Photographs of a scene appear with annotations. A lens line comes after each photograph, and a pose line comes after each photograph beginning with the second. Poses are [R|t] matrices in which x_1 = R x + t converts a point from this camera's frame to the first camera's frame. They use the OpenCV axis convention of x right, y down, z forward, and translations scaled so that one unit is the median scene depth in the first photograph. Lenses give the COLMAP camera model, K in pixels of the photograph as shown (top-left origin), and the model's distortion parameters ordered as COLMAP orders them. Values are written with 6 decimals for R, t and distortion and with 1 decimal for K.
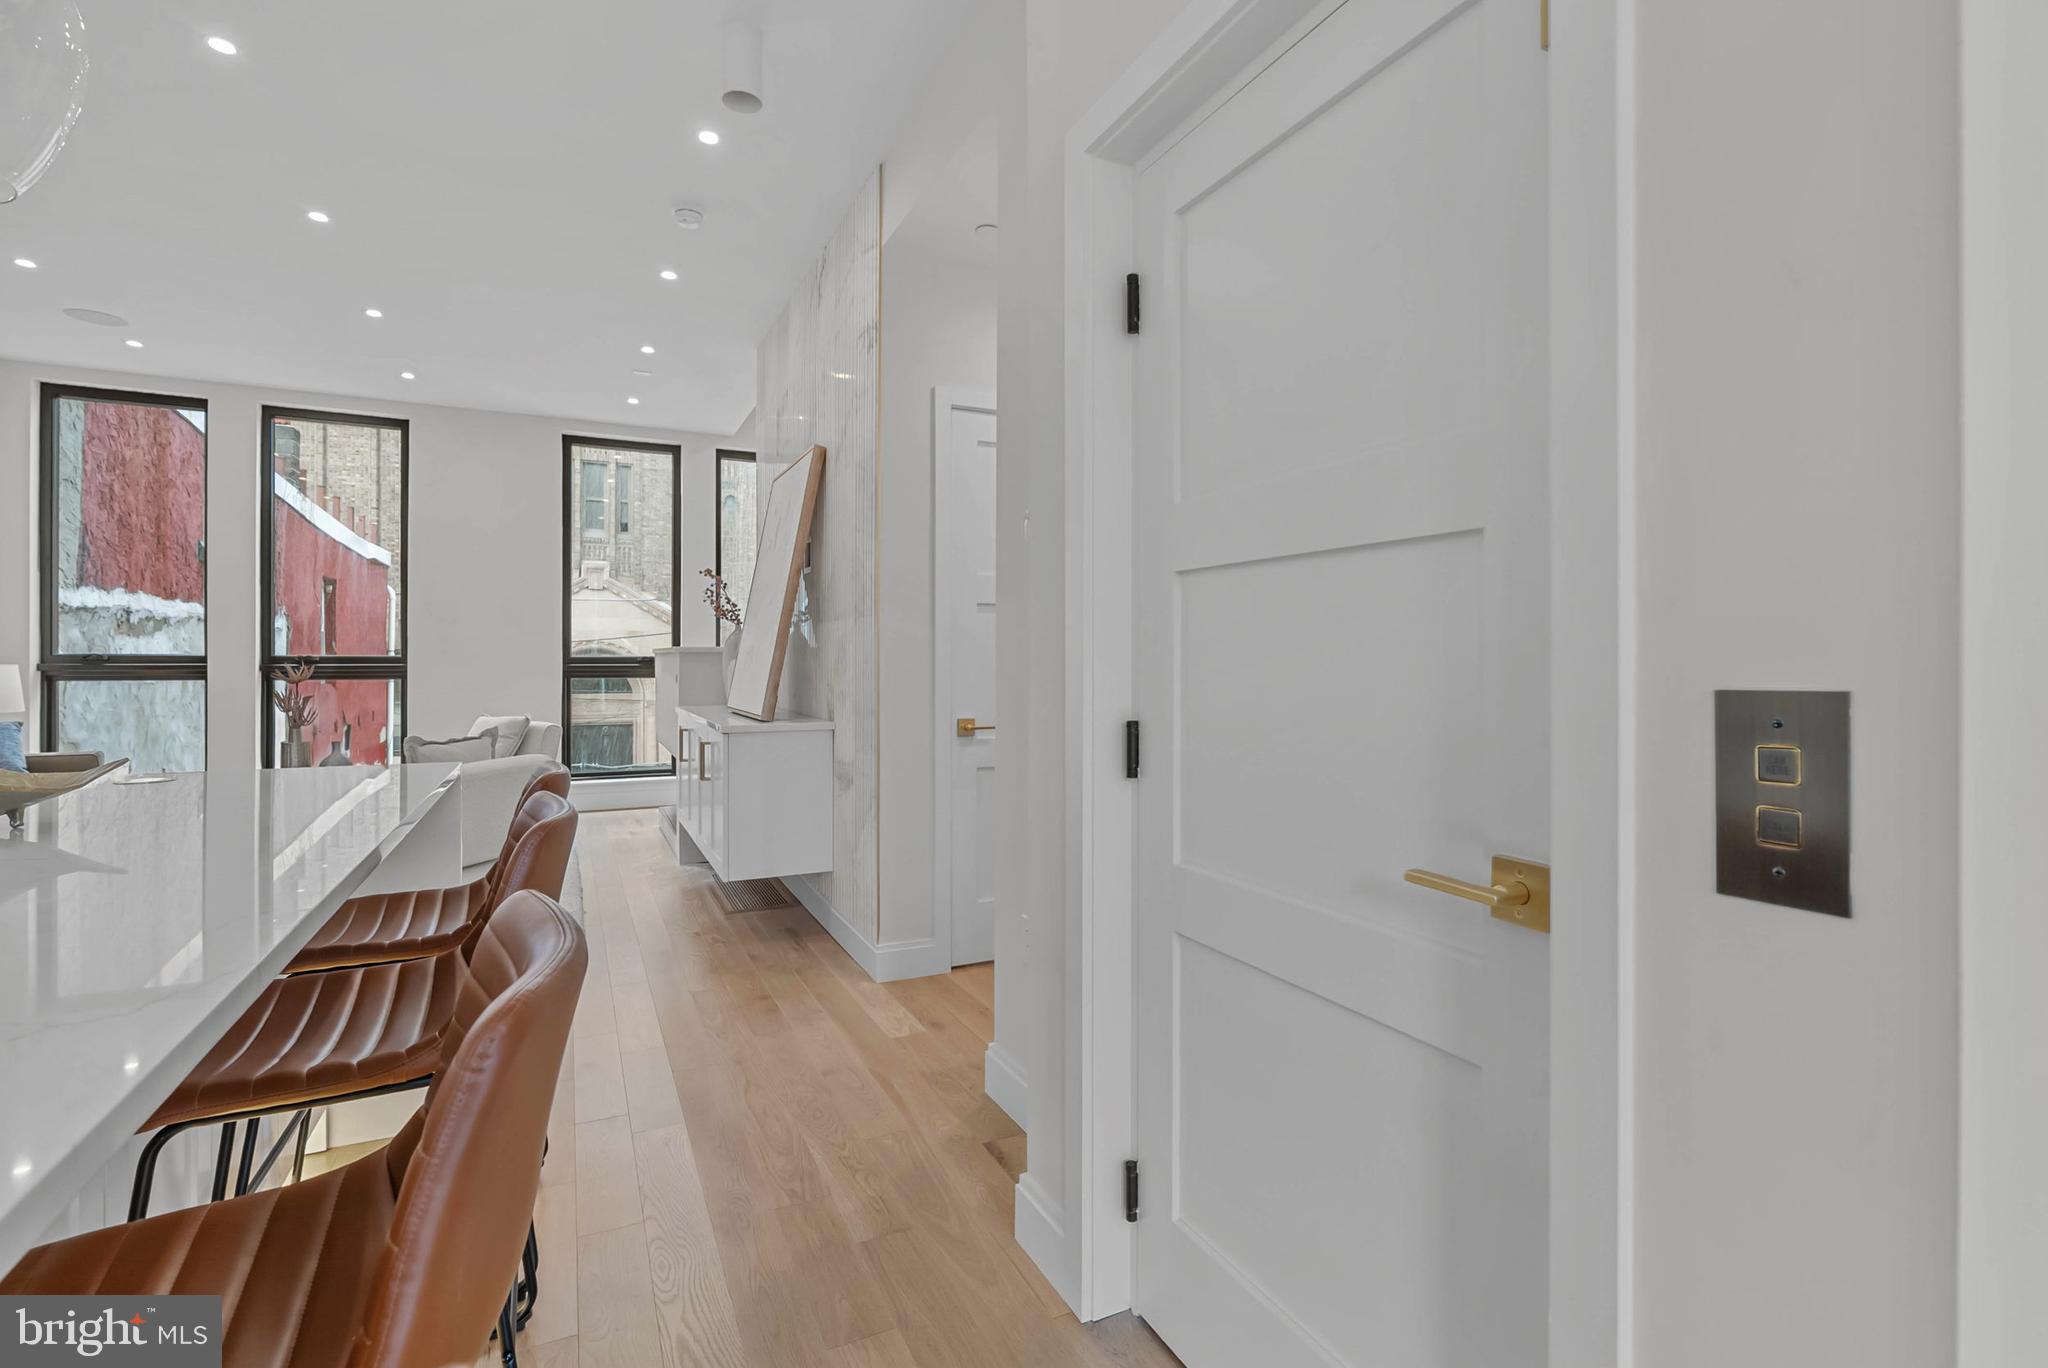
lens RADIAL K [[948.6, 0, 1024.8], [0, 948.6, 659.4], [0, 0, 1]] dist [0.001892, 0.000159]
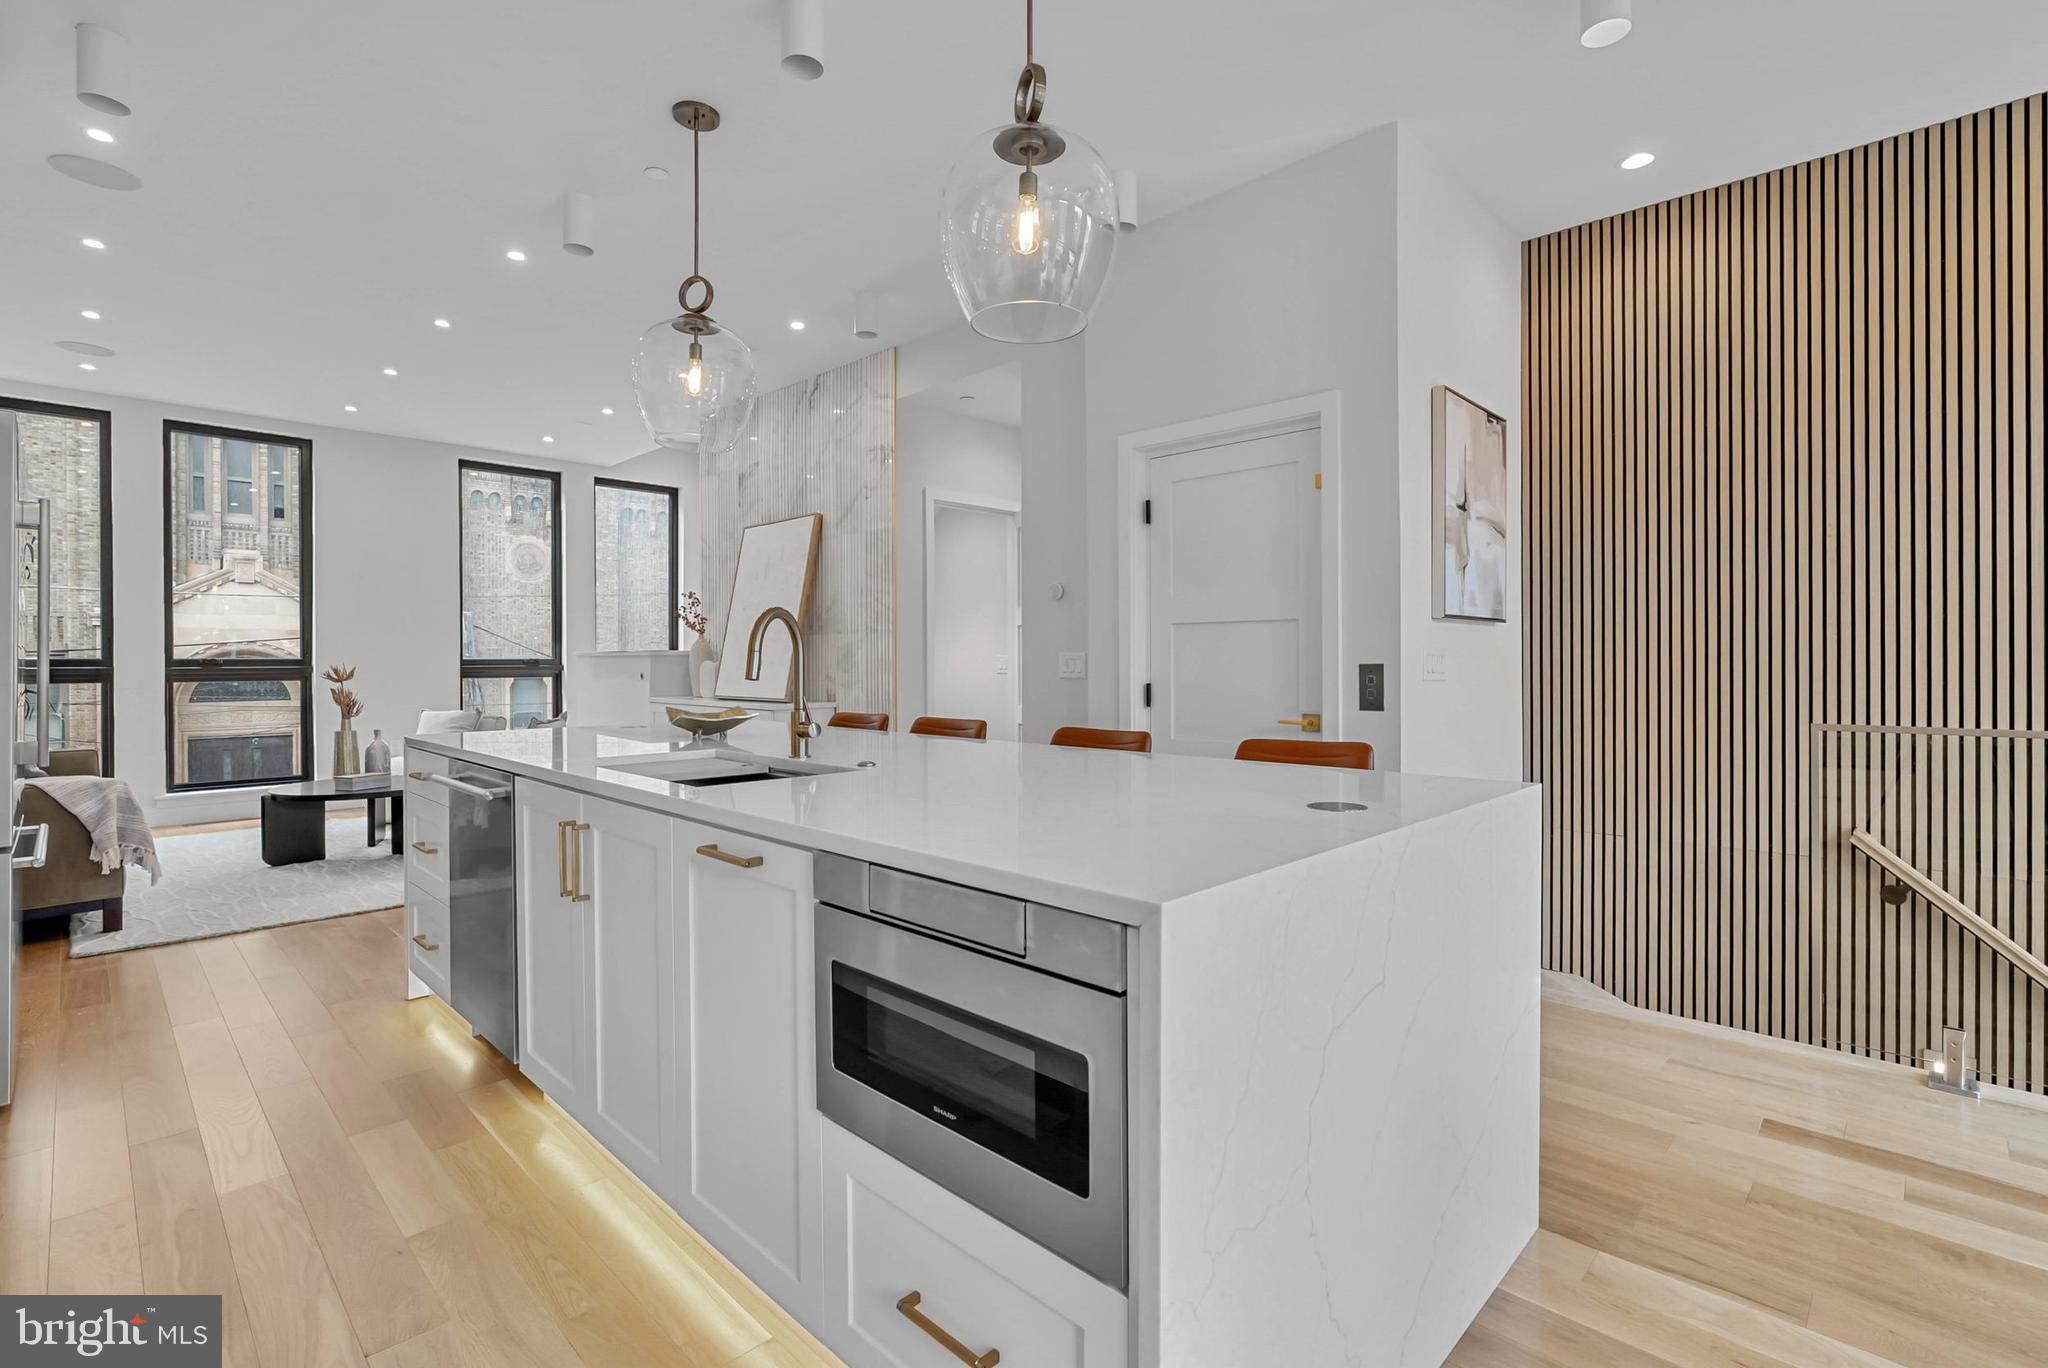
lens RADIAL K [[945.8, 0, 1032.7], [0, 945.8, 663.0], [0, 0, 1]] dist [-0.004496, 0.004188]
pose [[0.941810, -0.005257, 0.336104, -0.249807], [0.004103, 0.999983, 0.004141, 0.000300], [-0.336120, -0.002521, 0.941816, -0.301280]]
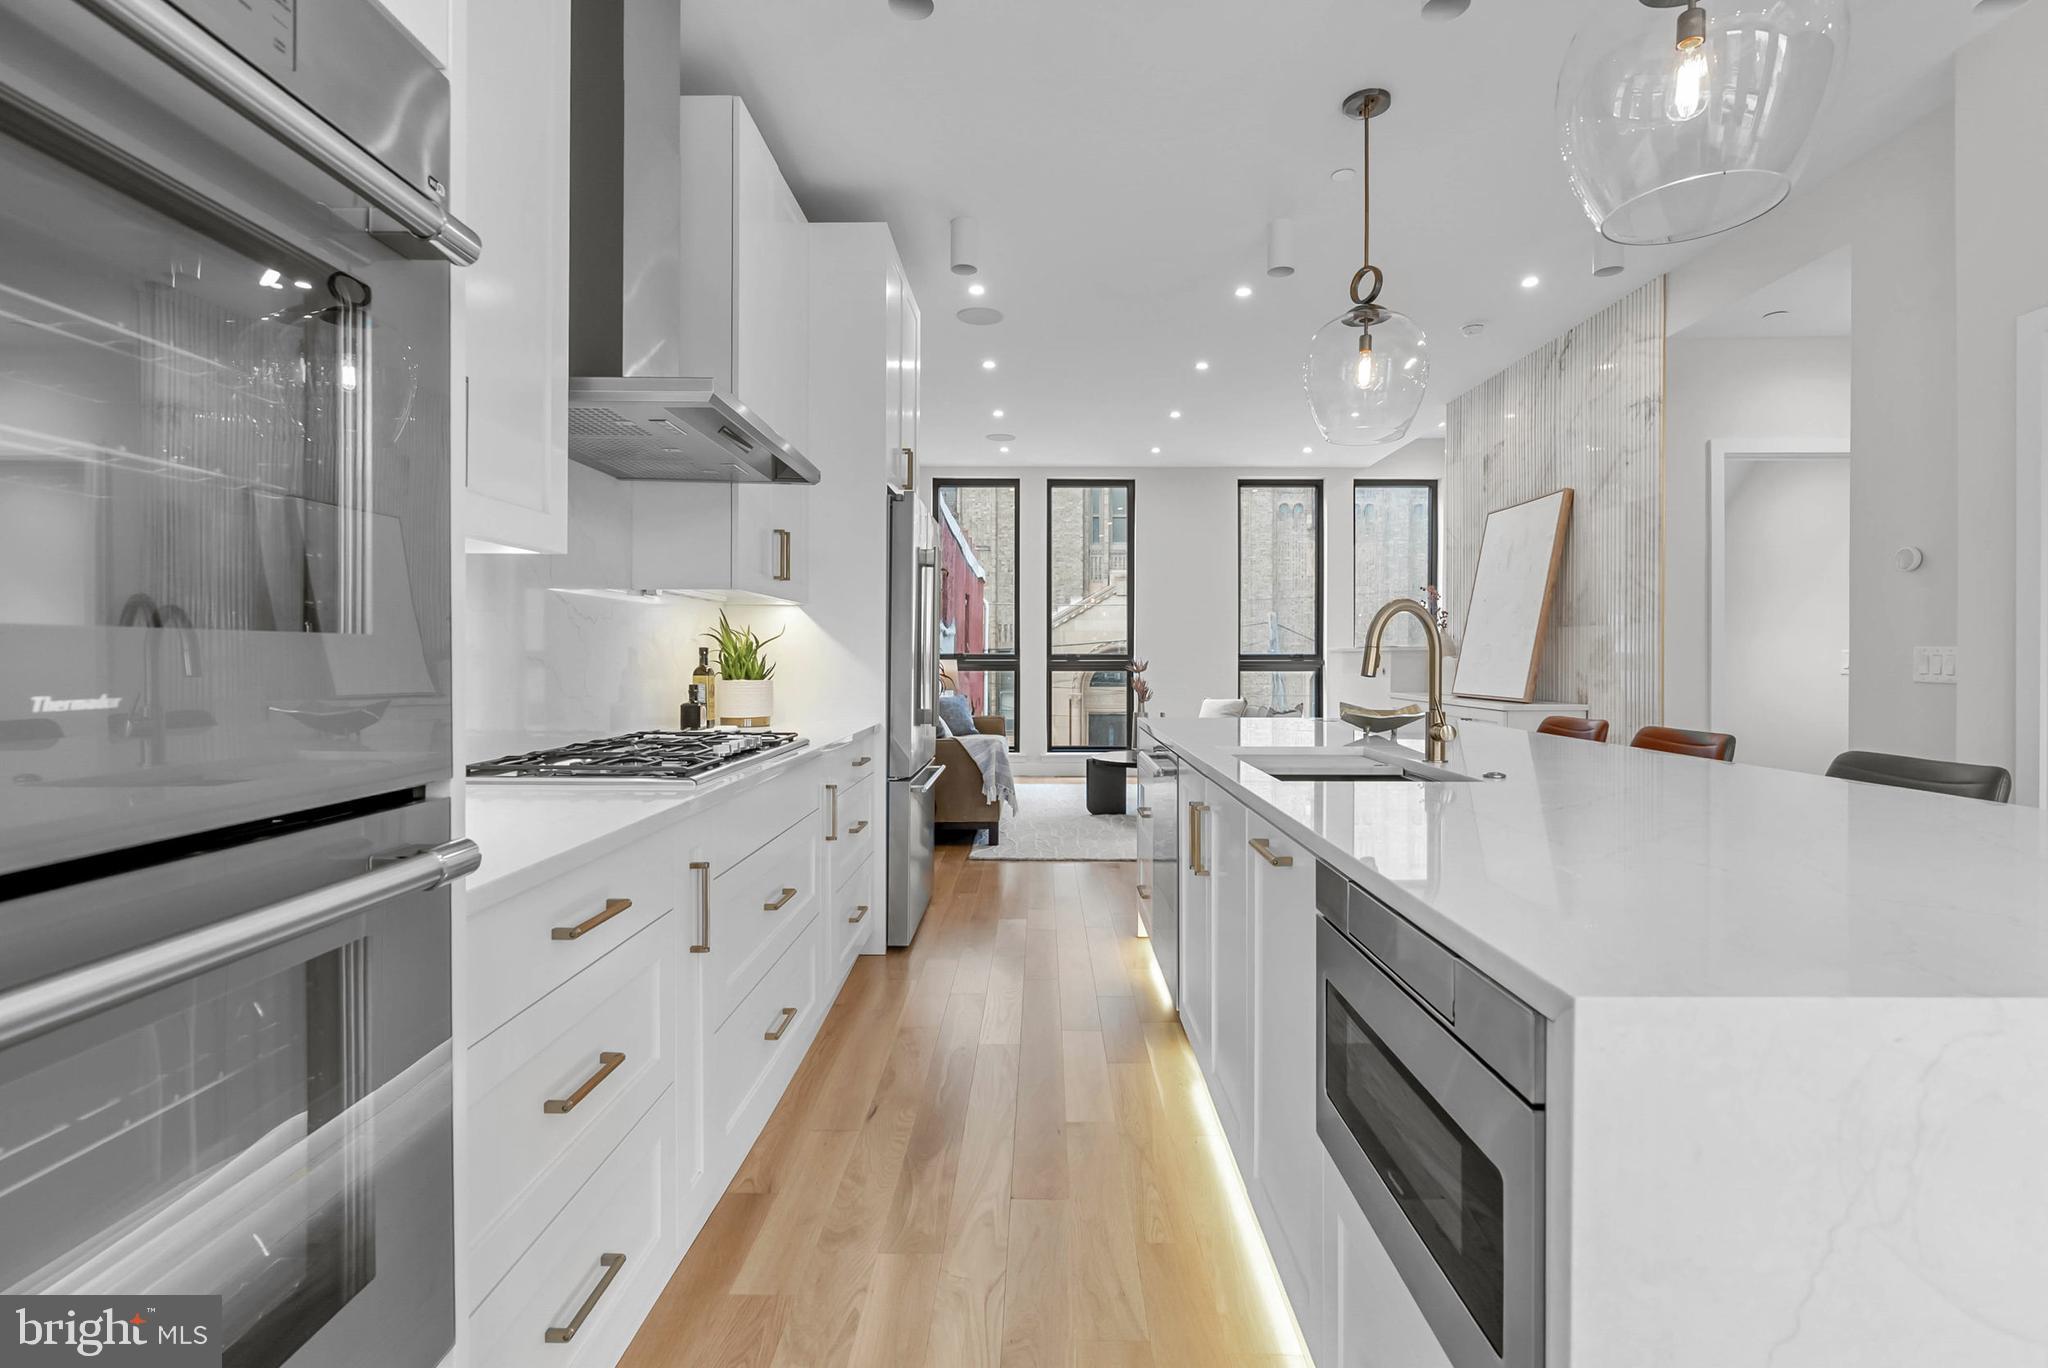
lens RADIAL K [[945.8, 0, 1032.7], [0, 945.8, 663.0], [0, 0, 1]] dist [-0.004496, 0.004188]
pose [[0.897487, 0.001240, -0.441040, -0.190726], [0.001910, 0.999976, 0.006698, 0.000181], [0.441038, -0.006854, 0.897462, -0.291136]]
